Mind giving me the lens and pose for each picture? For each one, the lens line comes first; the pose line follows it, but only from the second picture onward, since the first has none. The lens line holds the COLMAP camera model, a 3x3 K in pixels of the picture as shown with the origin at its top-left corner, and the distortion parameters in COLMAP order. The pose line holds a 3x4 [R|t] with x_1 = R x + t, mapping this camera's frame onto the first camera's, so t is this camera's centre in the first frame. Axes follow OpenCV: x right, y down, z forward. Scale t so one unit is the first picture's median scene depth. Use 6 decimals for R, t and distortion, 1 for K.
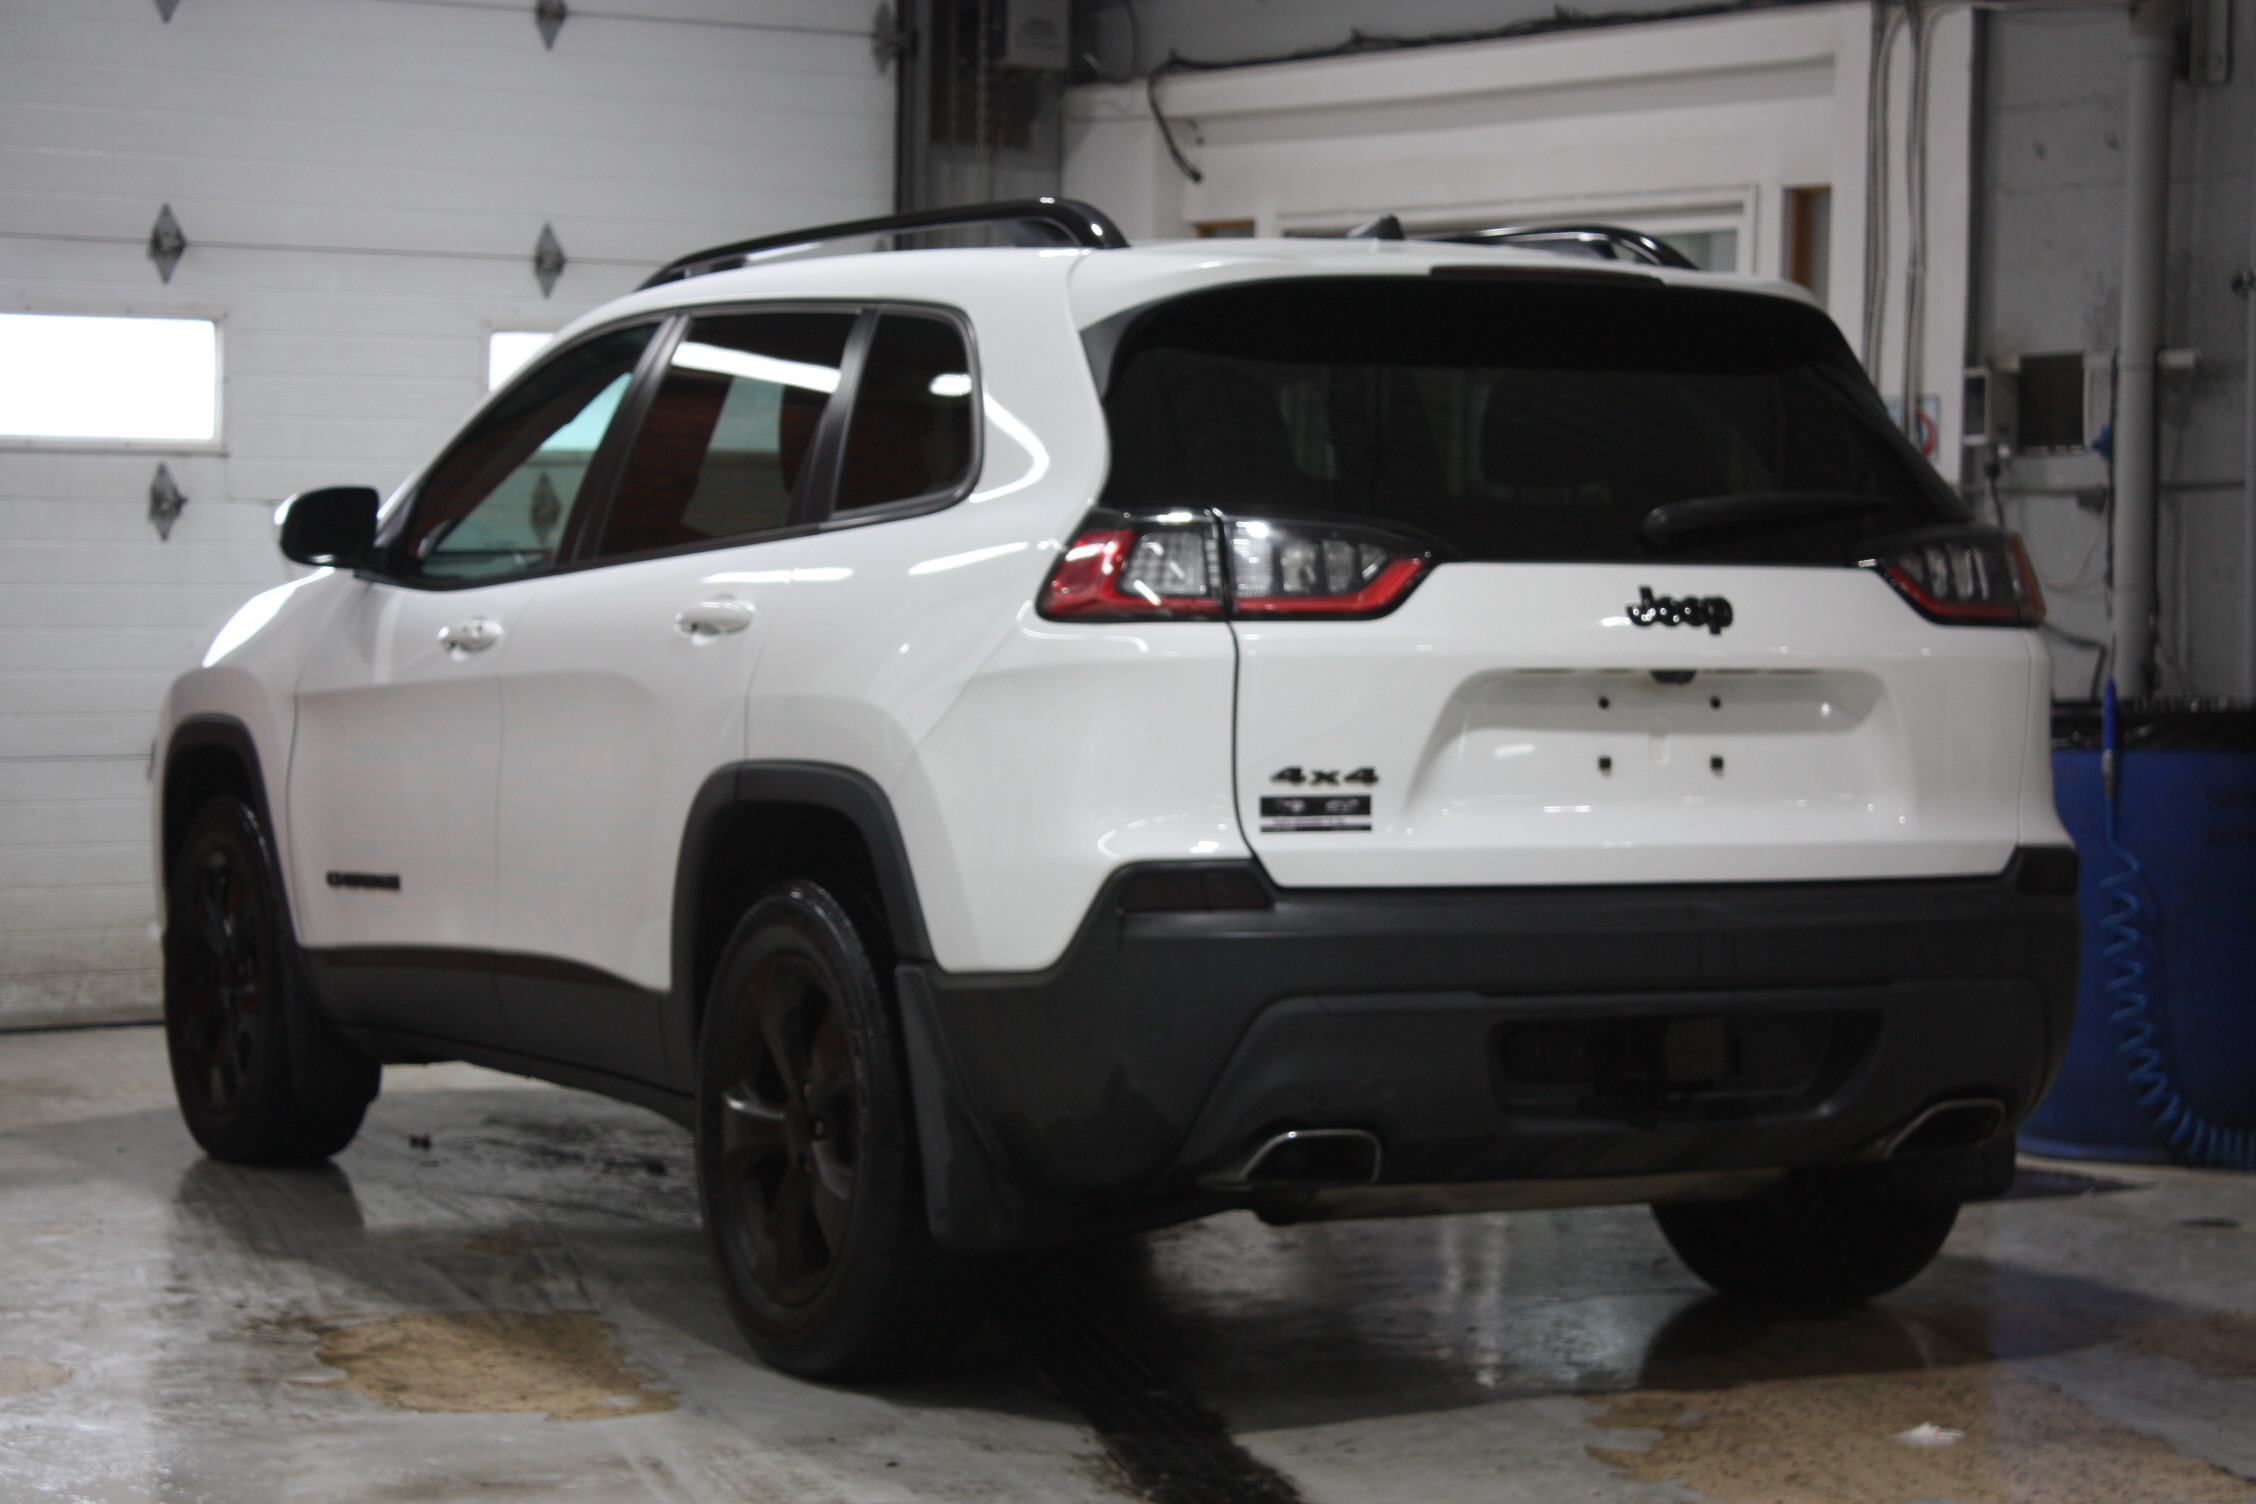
lens RADIAL K [[5238.0, 0, 1128.0], [0, 5238.0, 752.0], [0, 0, 1]] dist [0.043566, 0.340542]
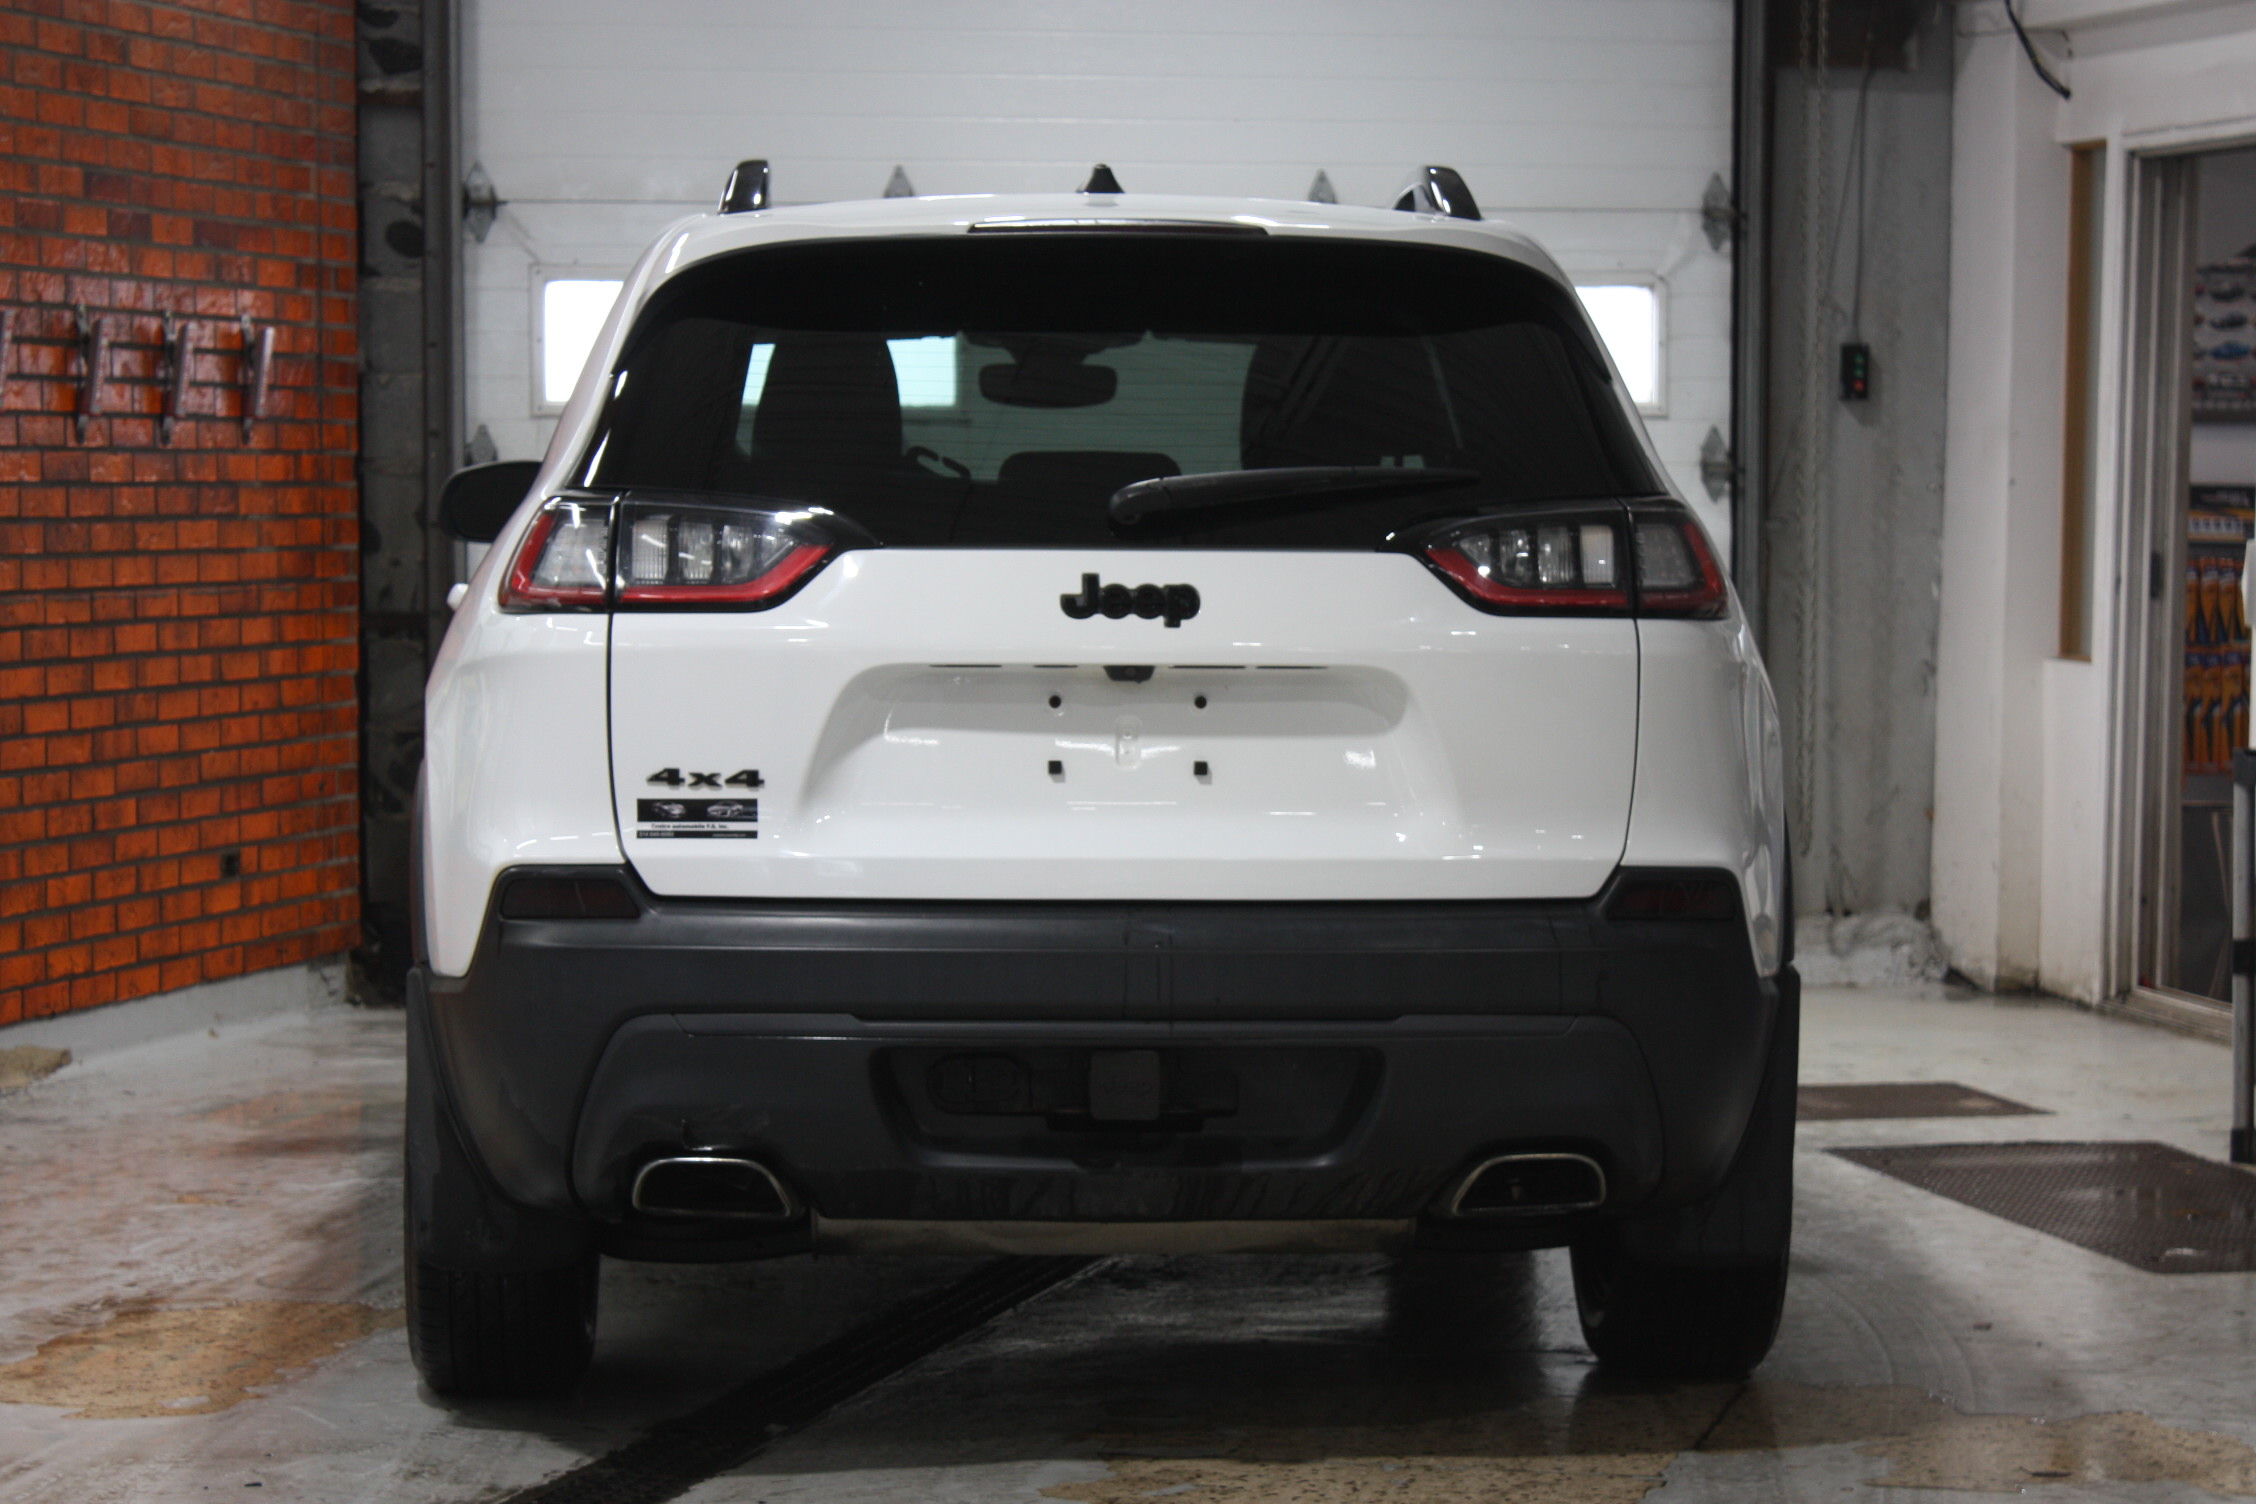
lens RADIAL K [[5477.7, 0, 1128.0], [0, 5477.7, 752.0], [0, 0, 1]] dist [-0.002780, 0.574083]
pose [[0.915945, 0.012132, -0.401120, 0.485433], [-0.007901, 0.999894, 0.012201, -0.012297], [0.401225, -0.008006, 0.915944, 0.131441]]
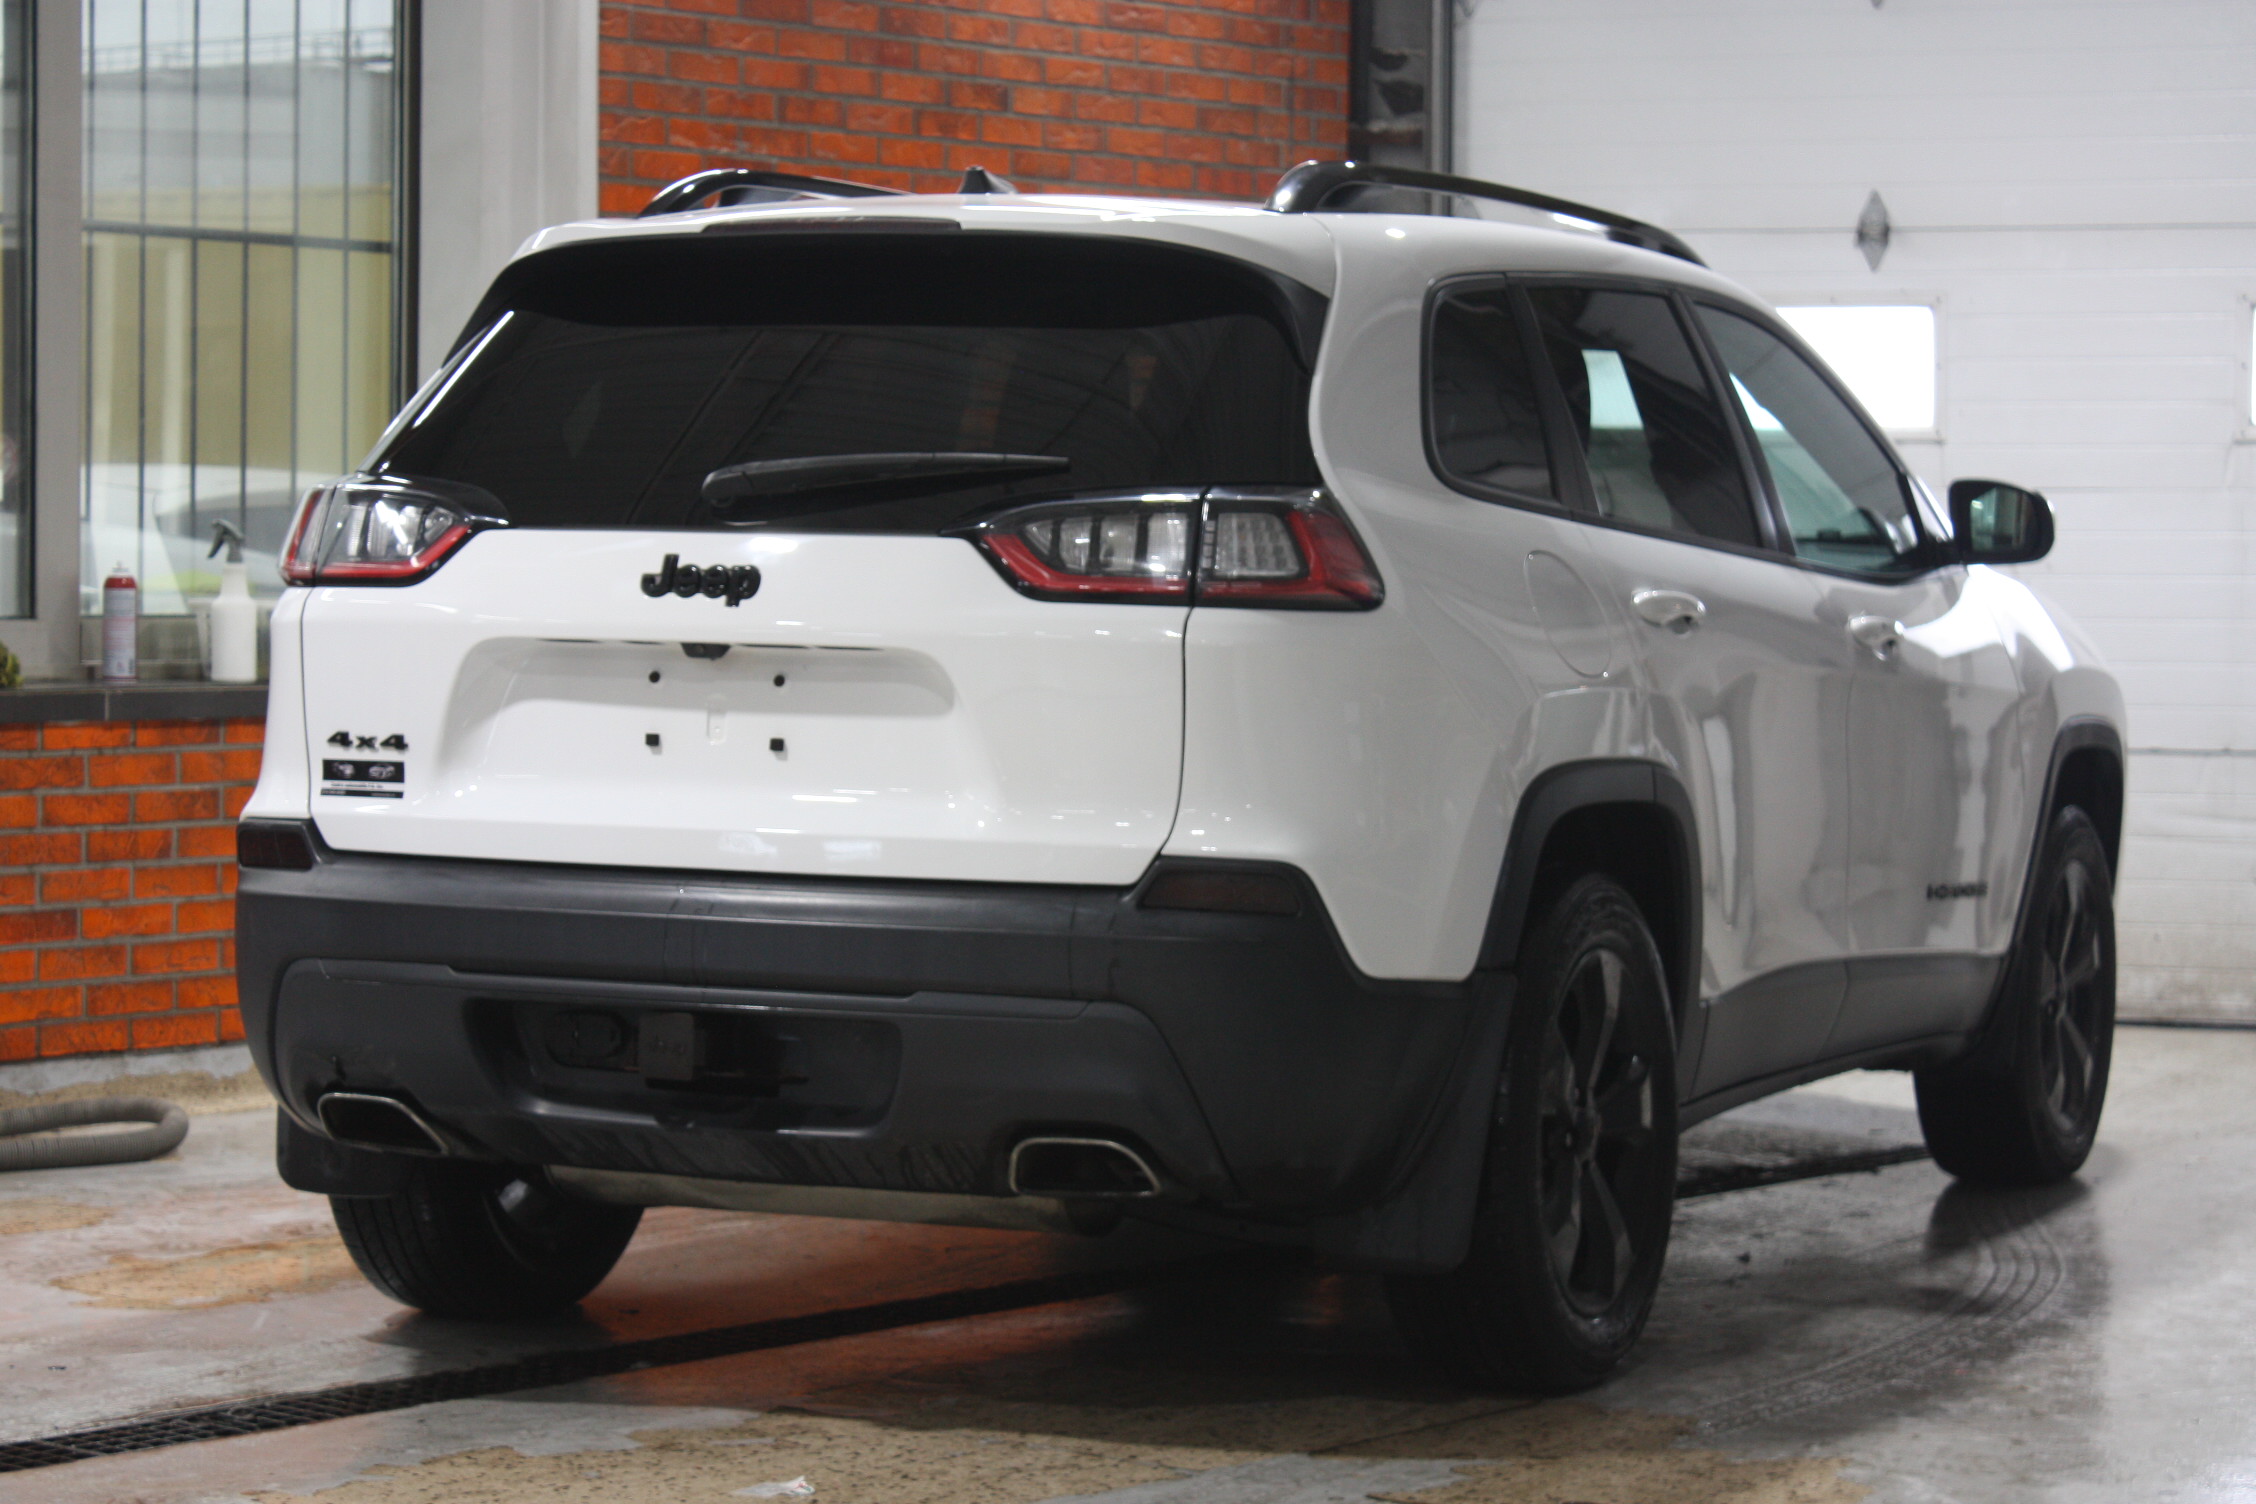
lens RADIAL K [[5238.0, 0, 1128.0], [0, 5238.0, 752.0], [0, 0, 1]] dist [0.043566, 0.340542]
pose [[0.633450, 0.030341, -0.773188, 0.883375], [-0.032648, 0.999389, 0.012469, -0.010388], [0.773095, 0.017345, 0.634054, 0.462586]]
